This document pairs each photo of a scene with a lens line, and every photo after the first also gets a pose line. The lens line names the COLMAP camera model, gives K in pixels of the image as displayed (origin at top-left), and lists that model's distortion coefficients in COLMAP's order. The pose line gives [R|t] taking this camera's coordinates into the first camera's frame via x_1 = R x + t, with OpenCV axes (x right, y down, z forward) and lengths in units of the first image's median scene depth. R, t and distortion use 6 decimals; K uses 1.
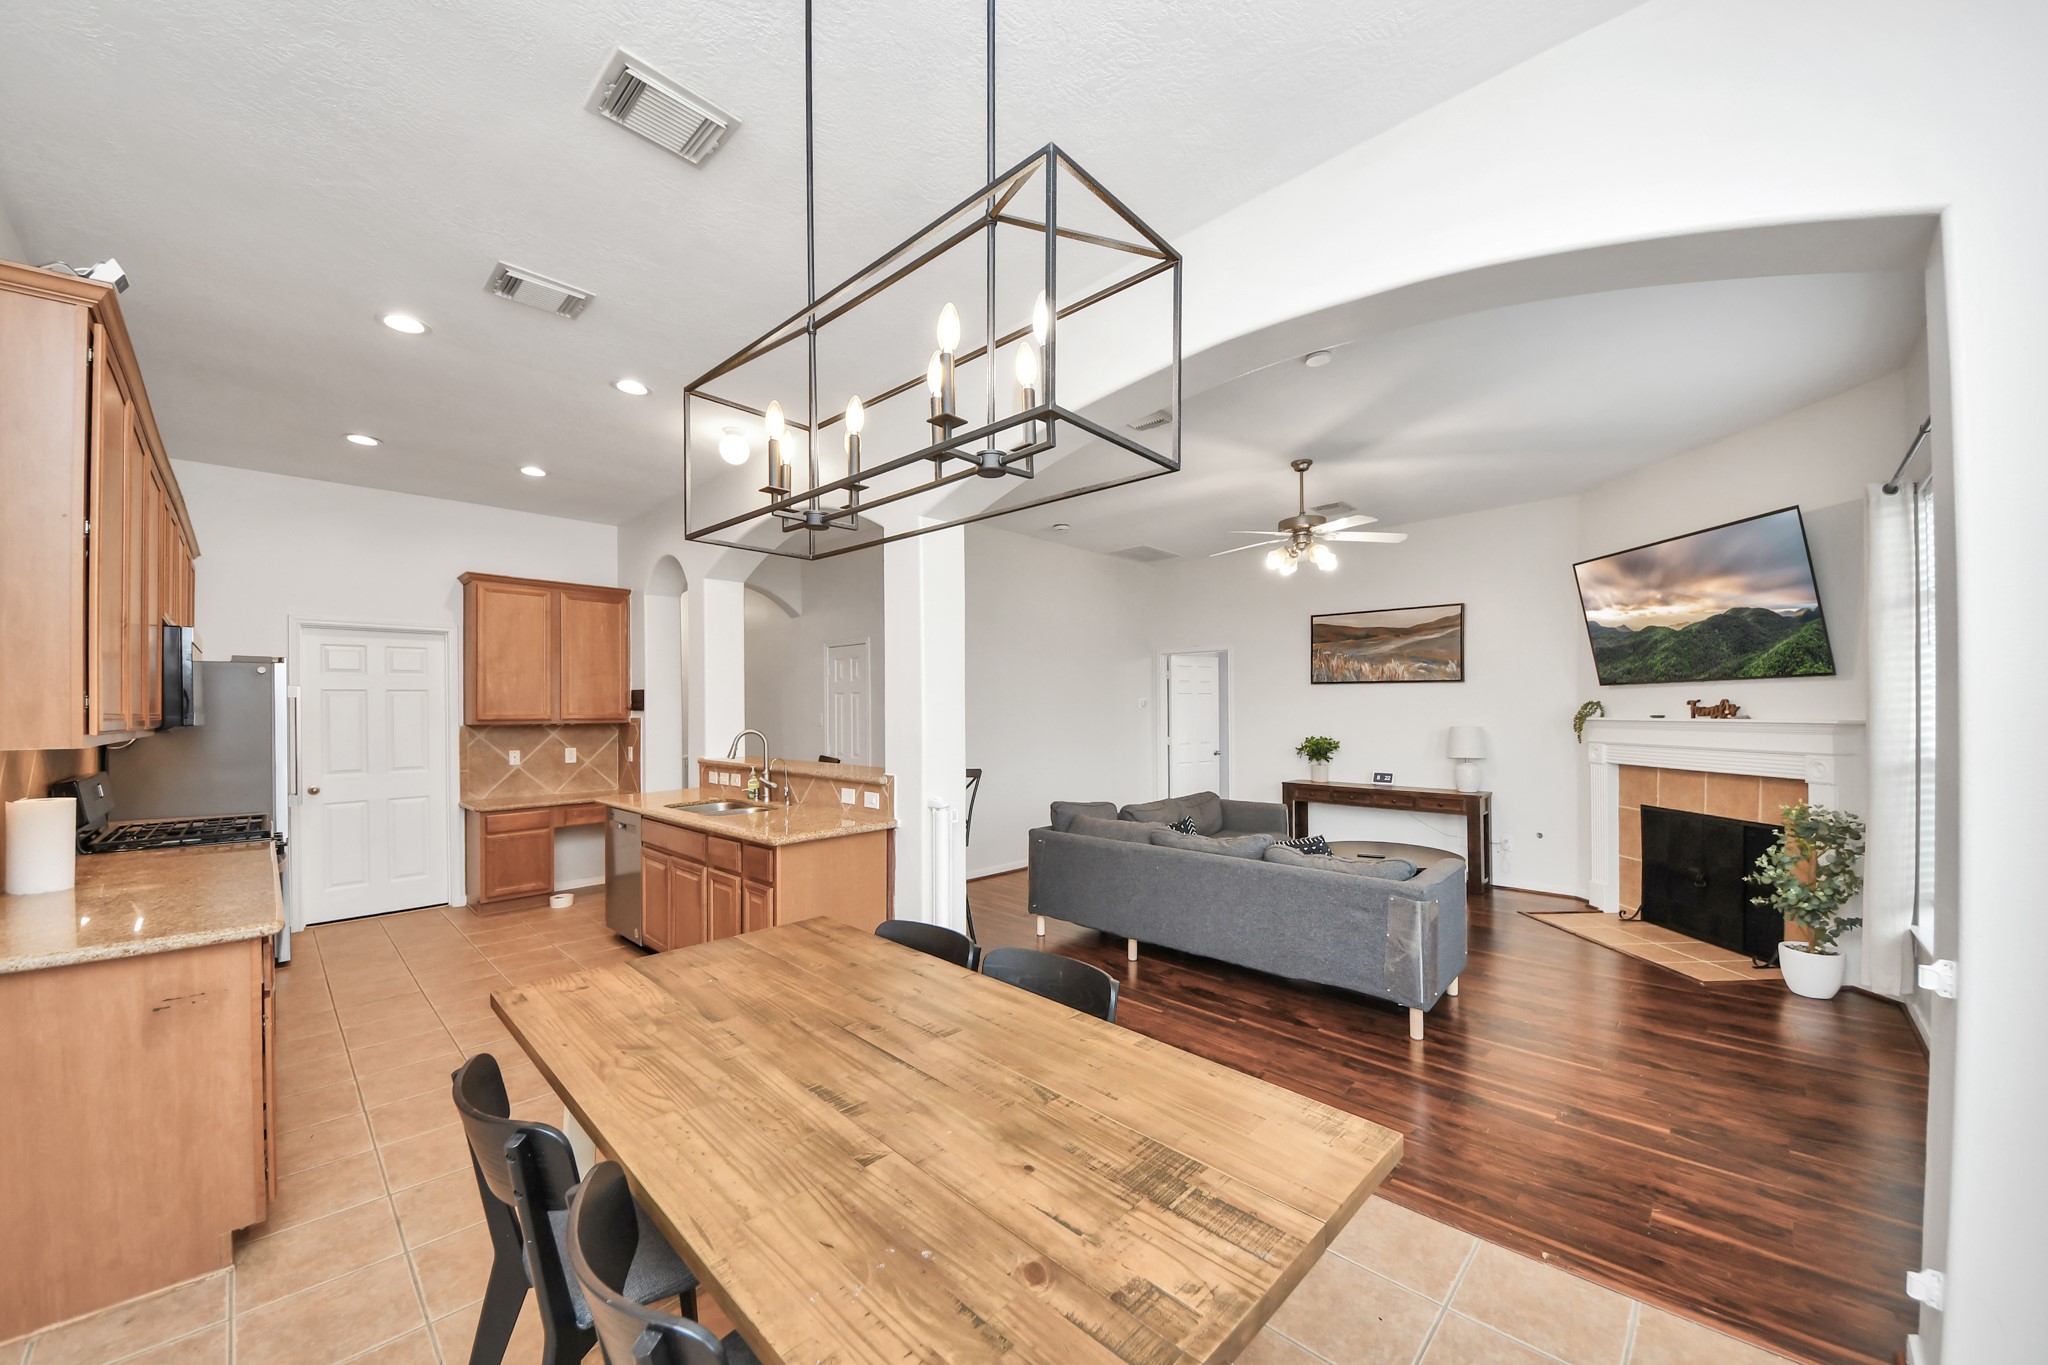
lens RADIAL K [[750.4, 0, 1034.3], [0, 750.4, 704.5], [0, 0, 1]] dist [-0.004621, -0.001798]
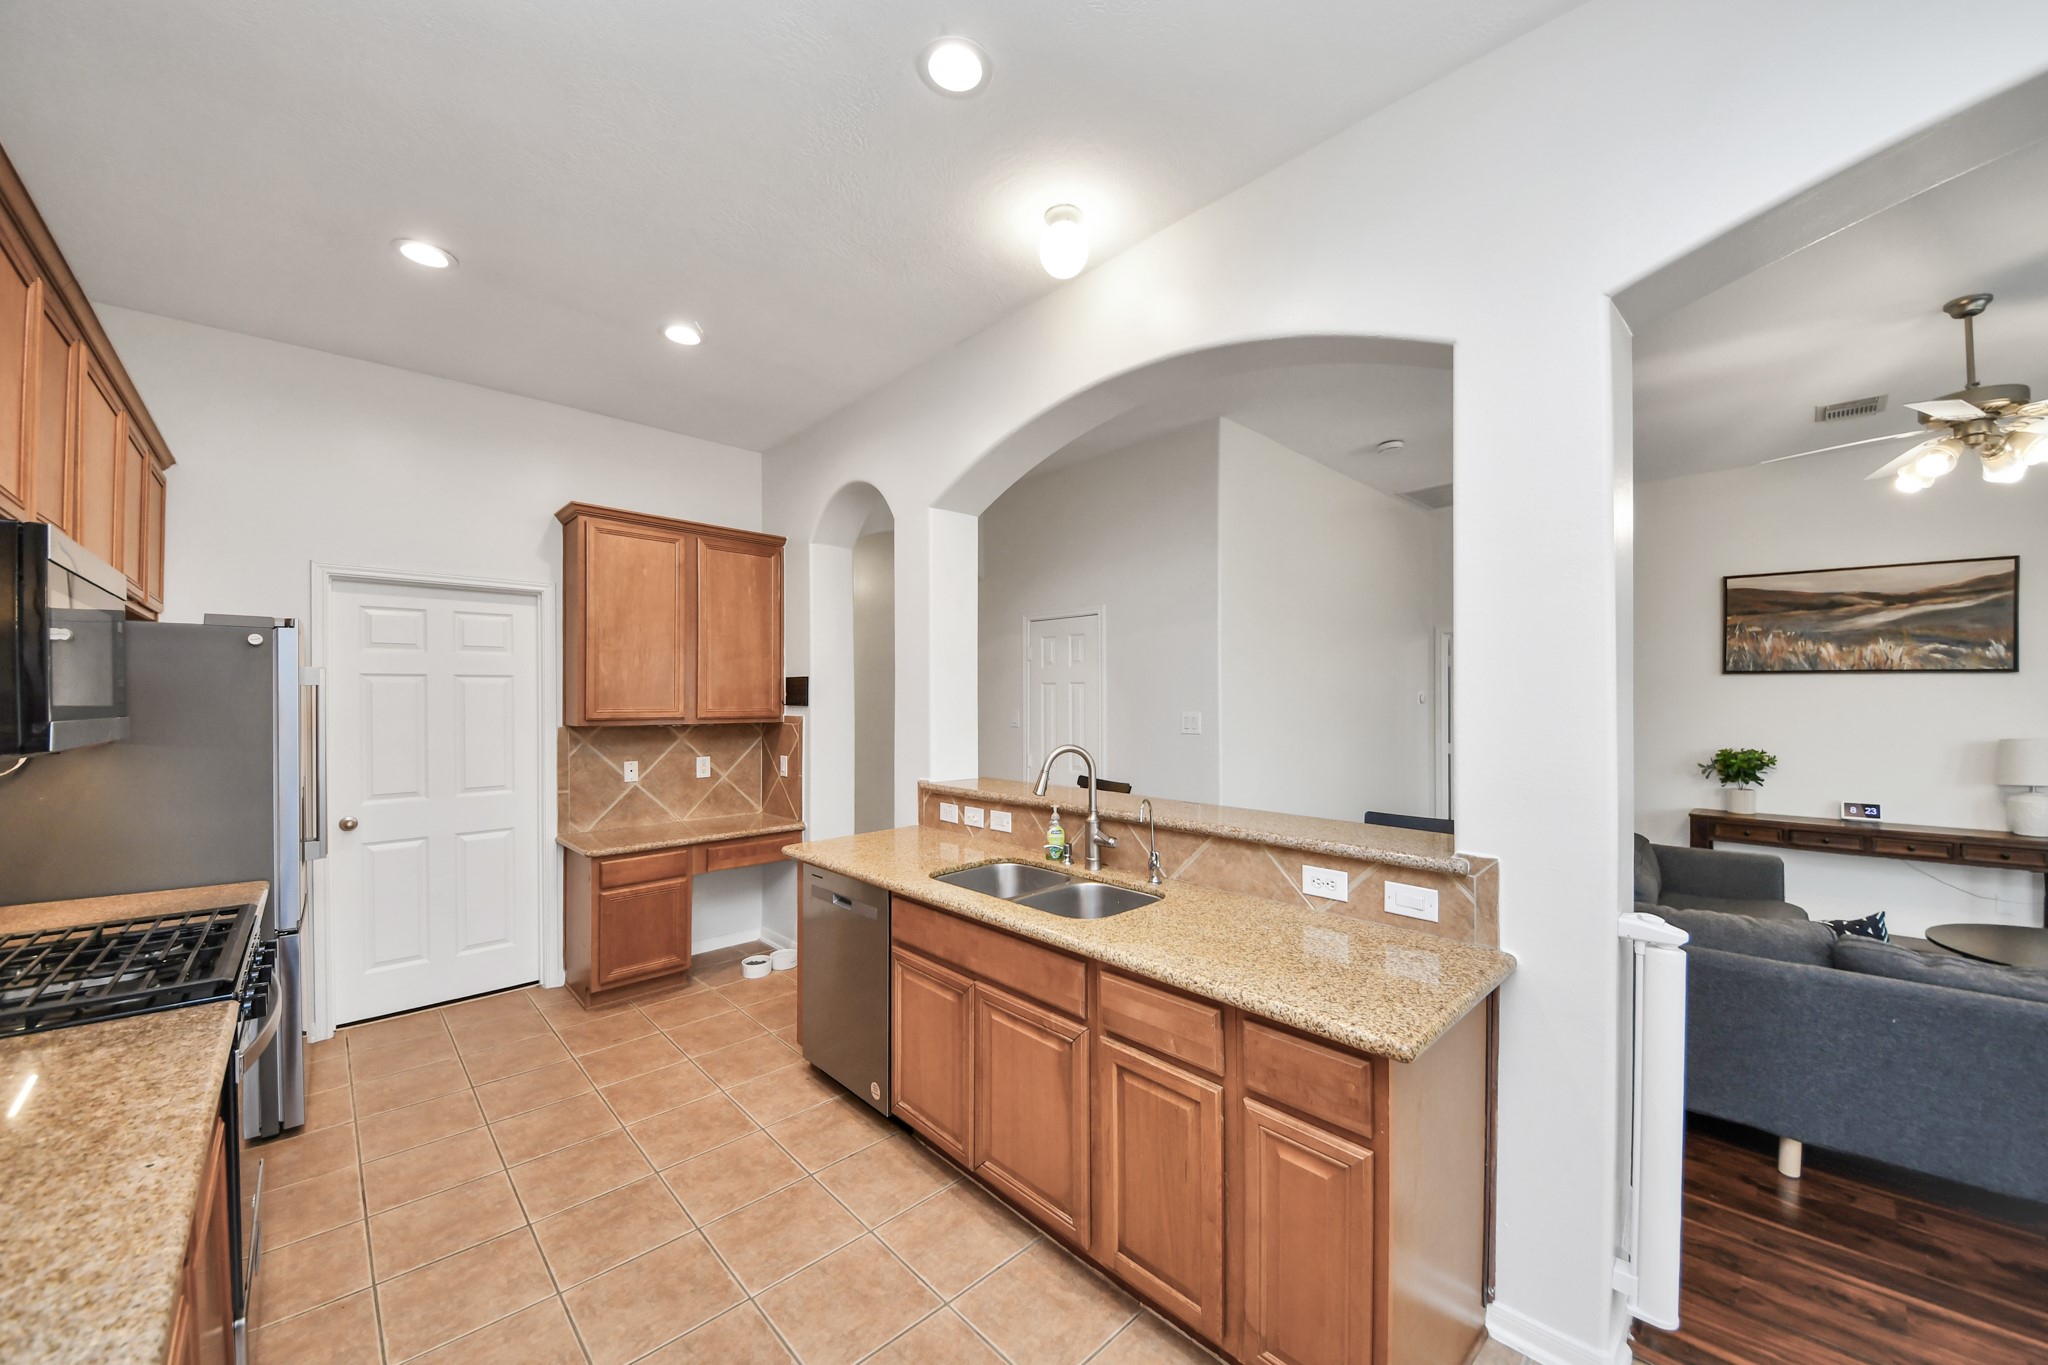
lens RADIAL K [[750.4, 0, 1042.0], [0, 750.4, 696.7], [0, 0, 1]] dist [-0.004621, -0.001798]
pose [[0.999317, 0.006704, -0.036341, -0.301373], [-0.006478, 0.999959, 0.006331, -0.007291], [0.036382, -0.006091, 0.999319, 0.330938]]
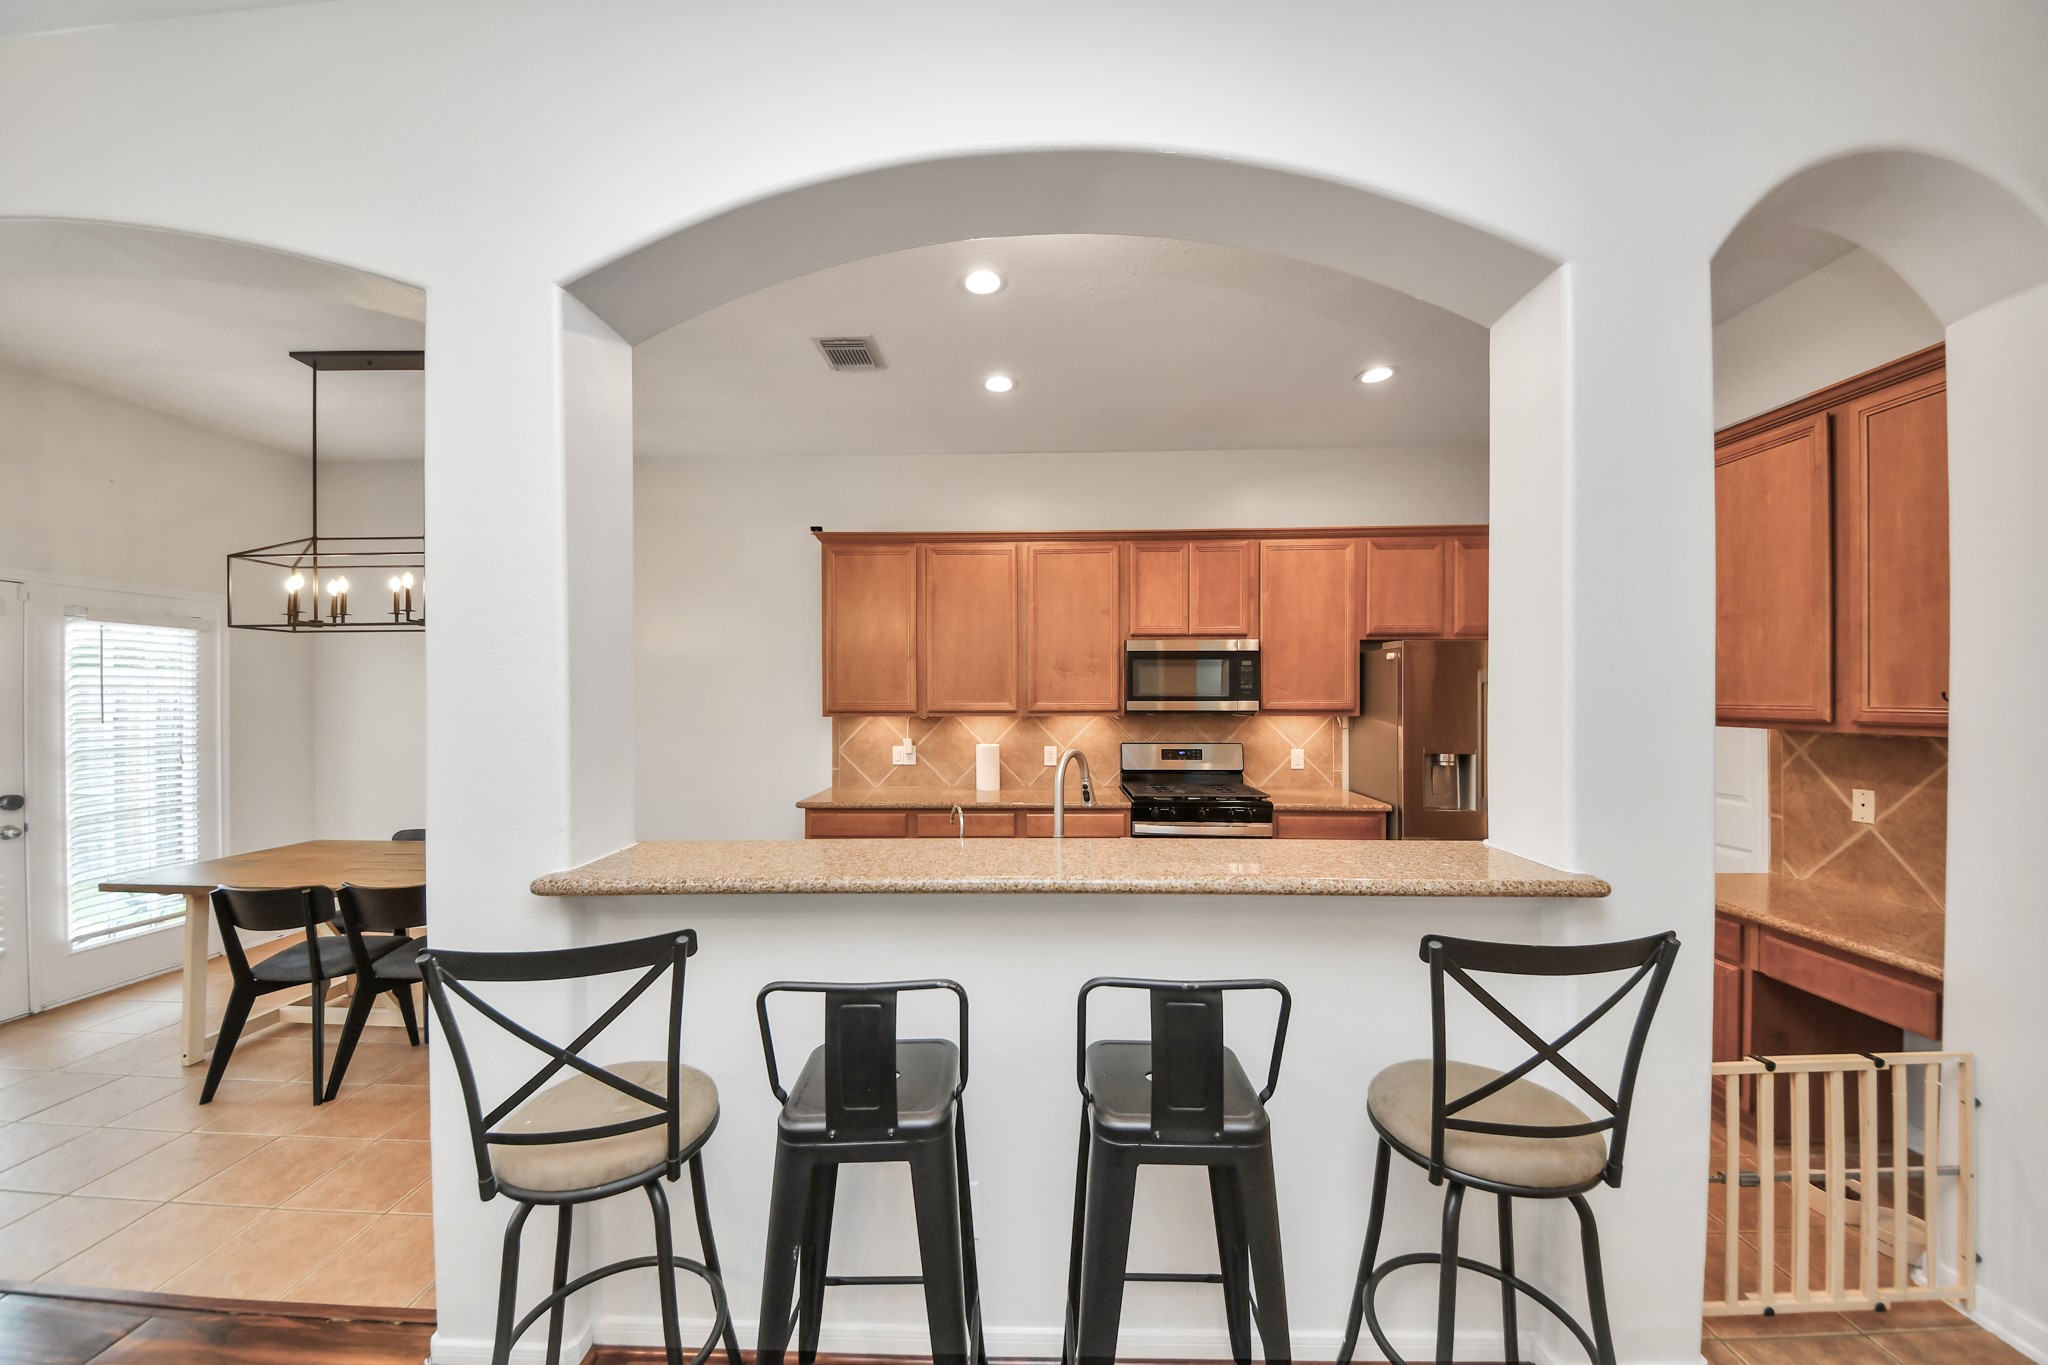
lens RADIAL K [[703.4, 0, 1053.4], [0, 703.4, 707.3], [0, 0, 1]] dist [-0.005277, -0.001232]
pose [[-0.737156, 0.020070, -0.675425, -0.075418], [0.015974, 0.999797, 0.012274, 0.000110], [0.675534, -0.001742, -0.737327, 1.045440]]
